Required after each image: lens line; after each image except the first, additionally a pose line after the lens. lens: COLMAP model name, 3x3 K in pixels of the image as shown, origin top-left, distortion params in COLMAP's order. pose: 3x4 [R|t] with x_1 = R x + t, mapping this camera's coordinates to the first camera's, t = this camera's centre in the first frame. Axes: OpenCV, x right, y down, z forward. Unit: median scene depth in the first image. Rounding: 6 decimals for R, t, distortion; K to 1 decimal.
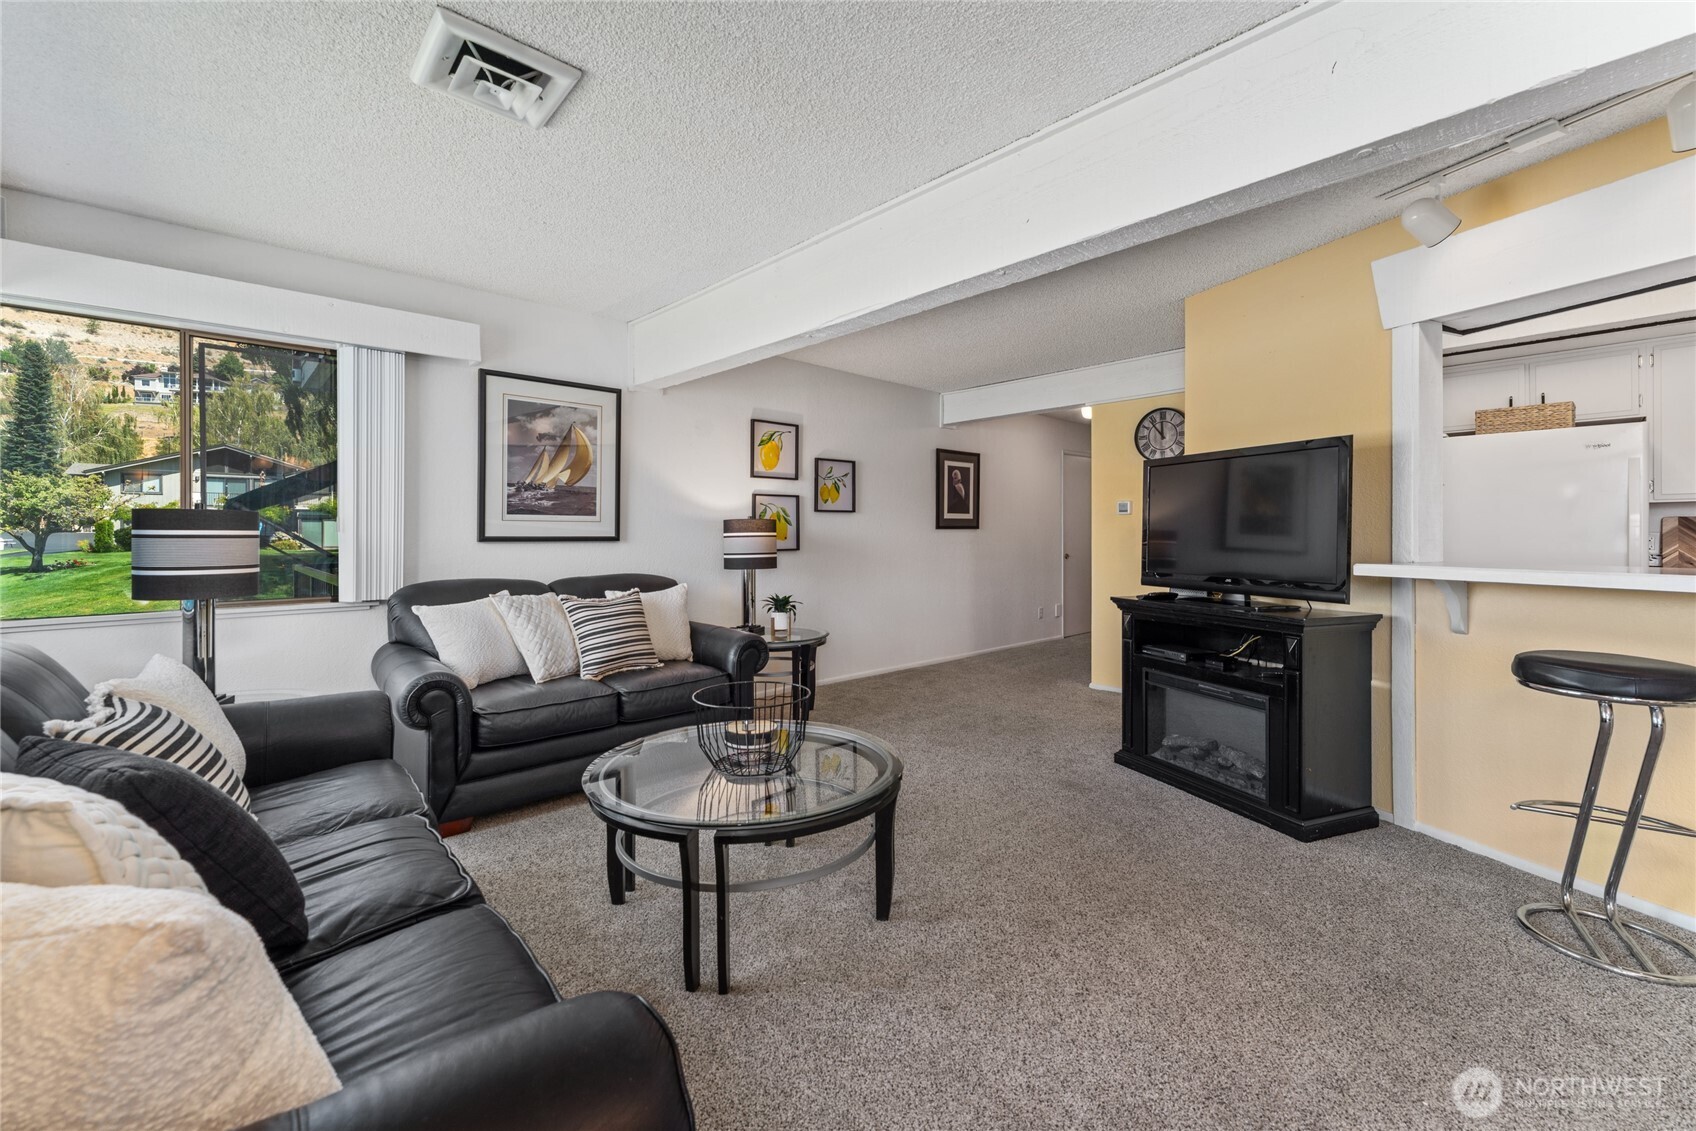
lens RADIAL K [[697.1, 0, 846.2], [0, 697.1, 534.5], [0, 0, 1]] dist [-0.000445, -0.000236]
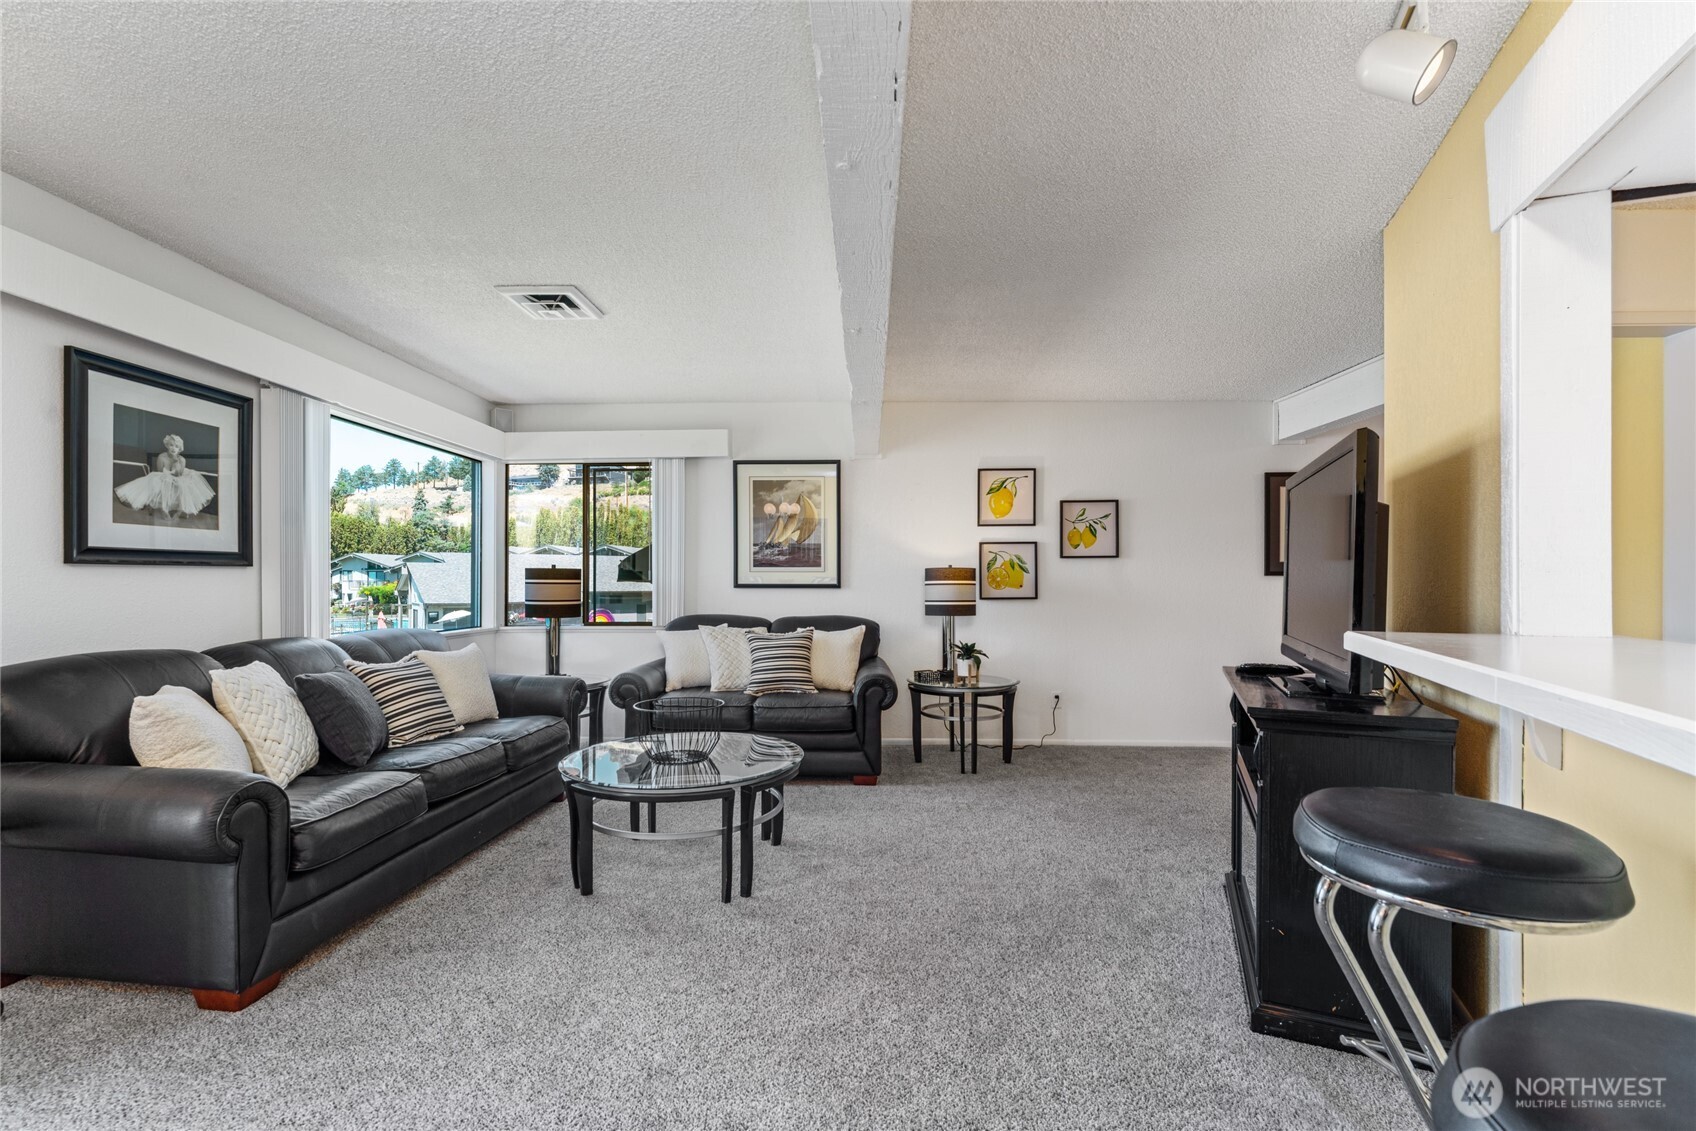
lens RADIAL K [[731.9, 0, 845.9], [0, 731.9, 580.6], [0, 0, 1]] dist [0.000292, 0.000074]
pose [[0.708589, -0.001348, -0.705620, 0.561944], [-0.000372, 0.999997, -0.002284, -0.000505], [0.705621, 0.001882, 0.708587, 0.128198]]
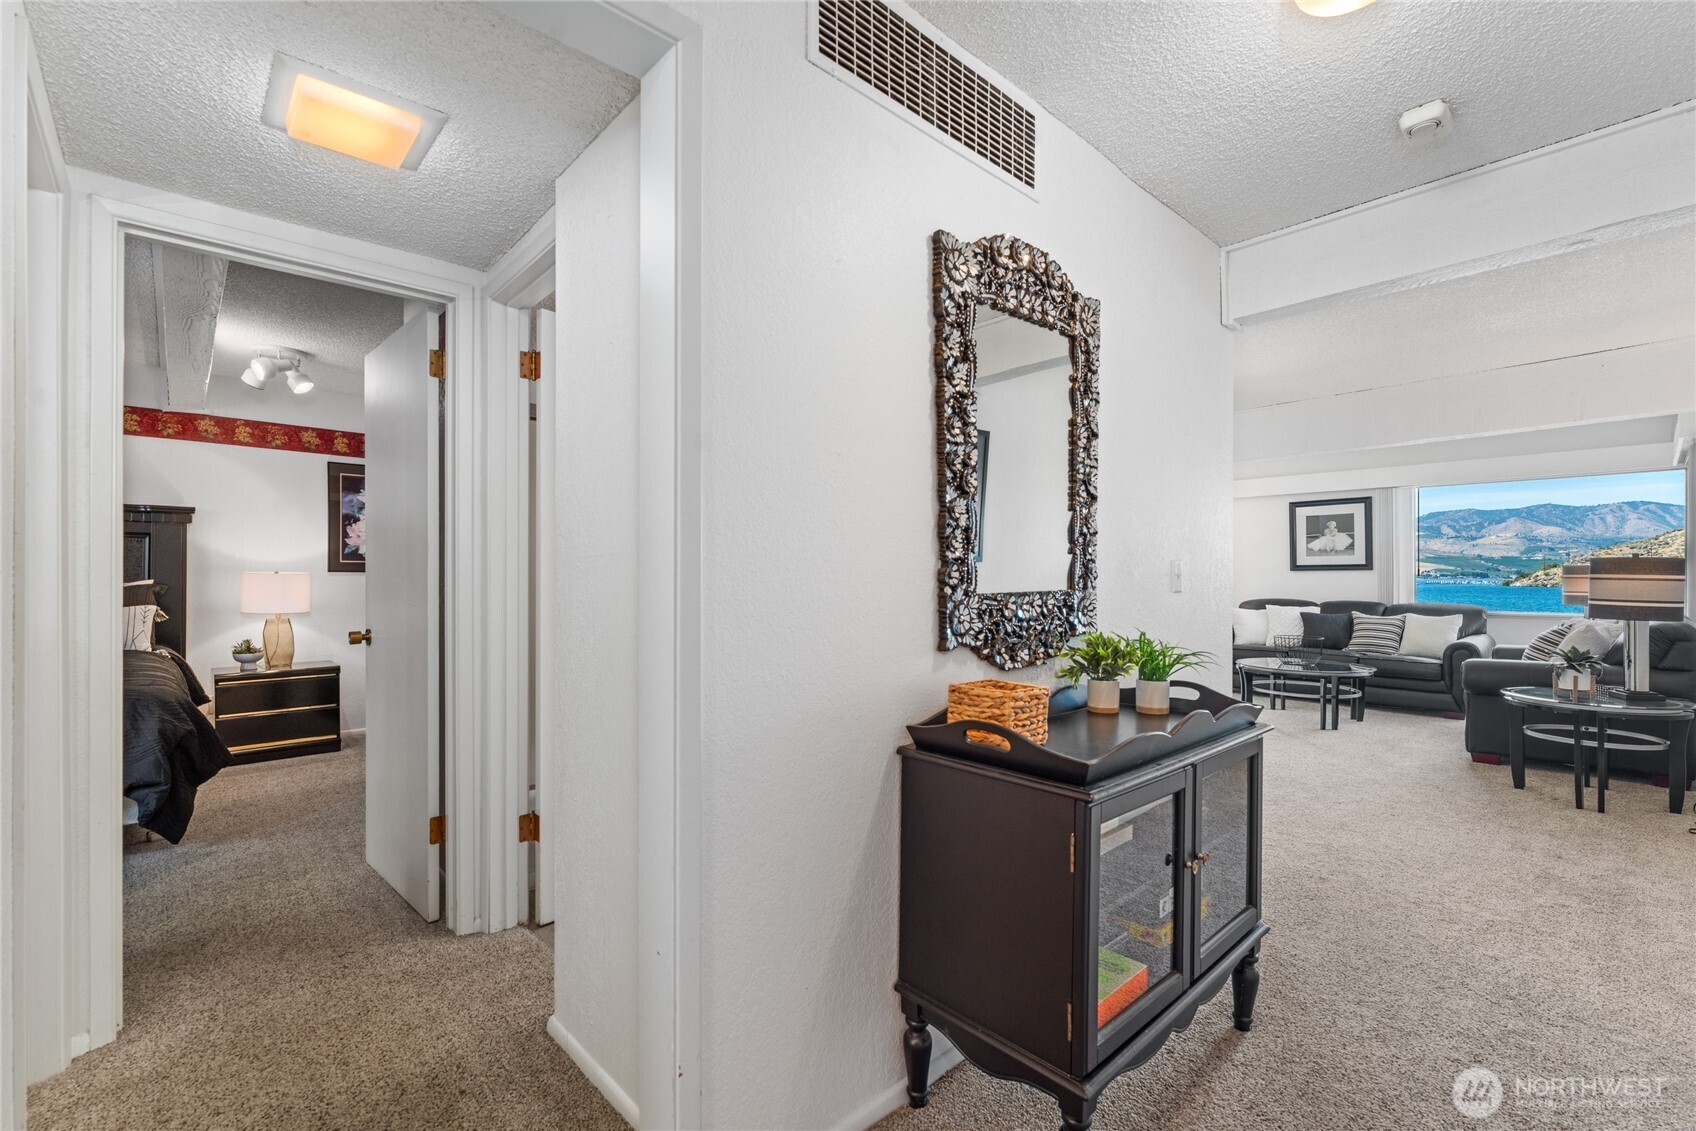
lens RADIAL K [[738.4, 0, 853.3], [0, 738.4, 575.9], [0, 0, 1]] dist [0.001304, 0.000312]
pose [[-0.999988, -0.002426, 0.004237, 0.813274], [-0.002427, 0.999997, -0.000189, 0.001061], [-0.004236, -0.000200, -0.999991, 2.007848]]
